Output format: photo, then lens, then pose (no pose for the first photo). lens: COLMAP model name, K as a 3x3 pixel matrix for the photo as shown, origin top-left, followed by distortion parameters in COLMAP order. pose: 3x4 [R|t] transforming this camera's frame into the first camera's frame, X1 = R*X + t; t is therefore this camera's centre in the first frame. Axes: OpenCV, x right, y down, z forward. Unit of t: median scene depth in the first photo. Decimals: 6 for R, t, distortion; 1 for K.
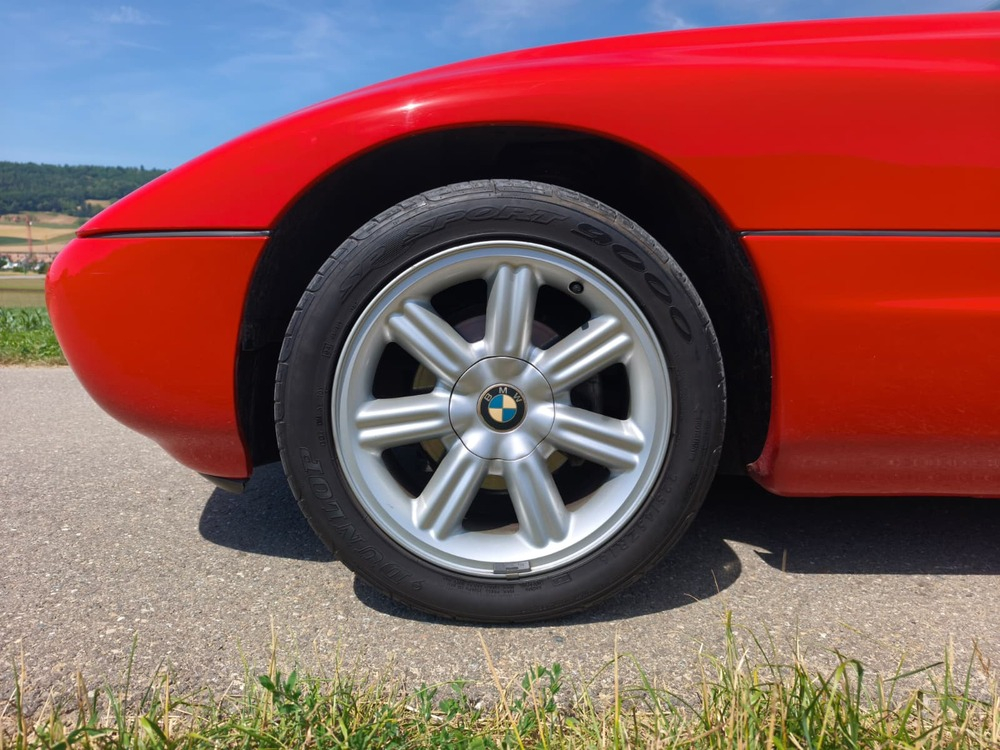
lens RADIAL K [[676.4, 0, 492.6], [0, 676.4, 387.4], [0, 0, 1]] dist [0.029136, -0.031087]
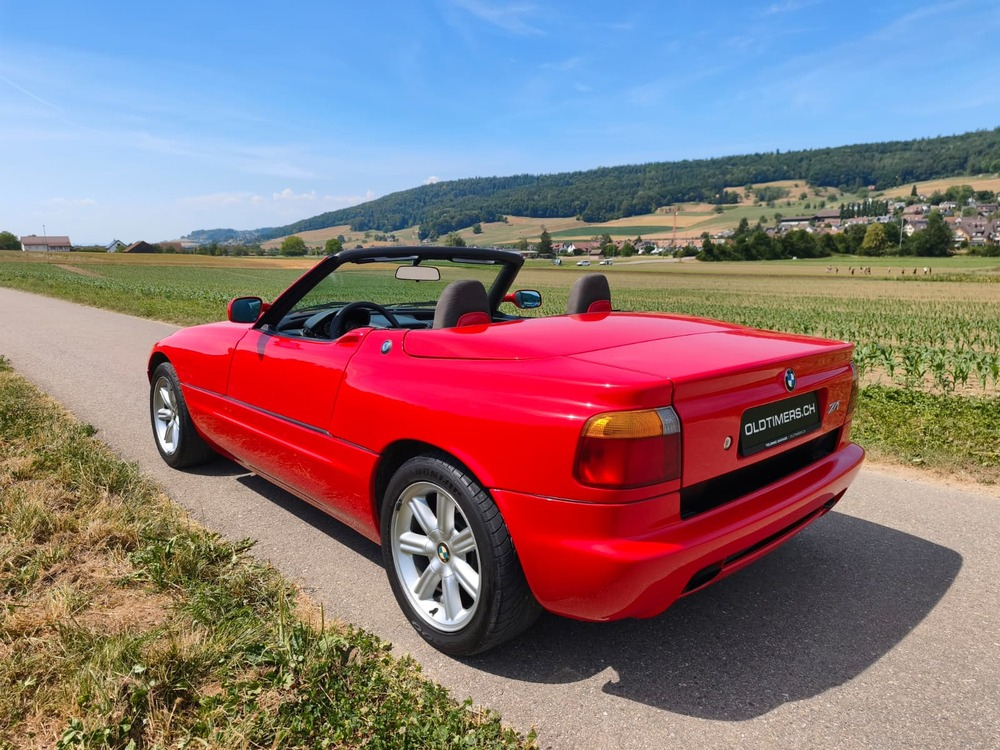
lens RADIAL K [[676.4, 0, 491.9], [0, 676.4, 375.4], [0, 0, 1]] dist [0.029136, -0.031087]
pose [[0.654808, 0.116207, -0.746808, 1.120777], [-0.101696, 0.992670, 0.065296, -0.462721], [0.748922, 0.033191, 0.661826, -0.248426]]
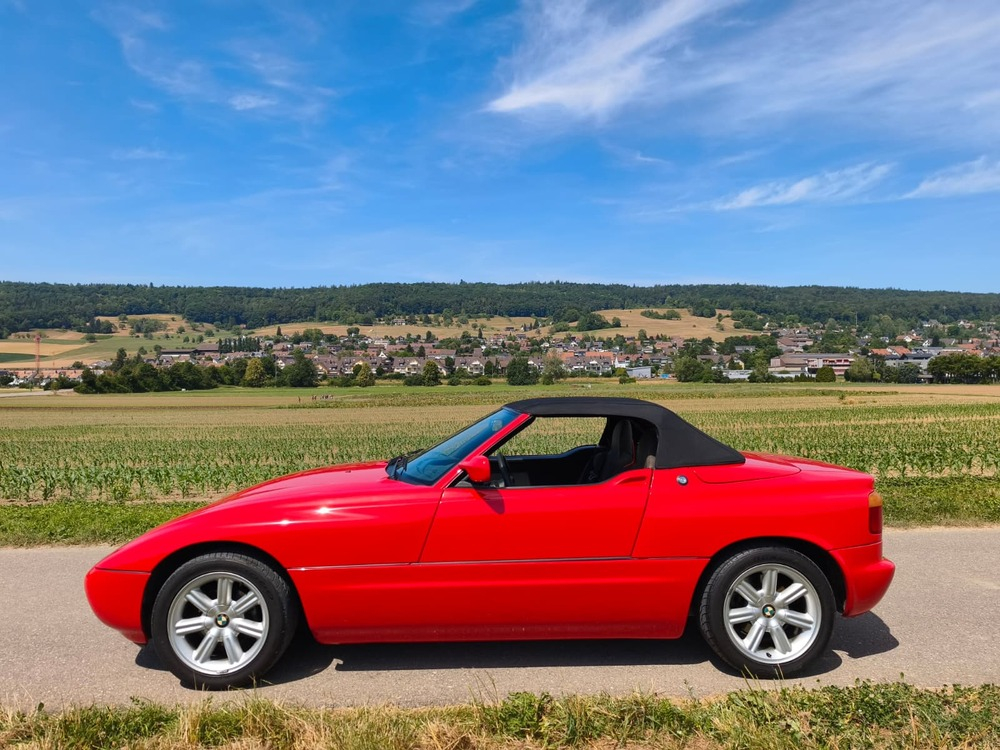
lens RADIAL K [[676.4, 0, 505.8], [0, 676.4, 379.2], [0, 0, 1]] dist [0.029136, -0.031087]
pose [[0.999607, -0.023253, 0.015670, 0.891200], [0.025371, 0.988014, -0.152262, -0.384131], [-0.011941, 0.152600, 0.988216, -1.605880]]
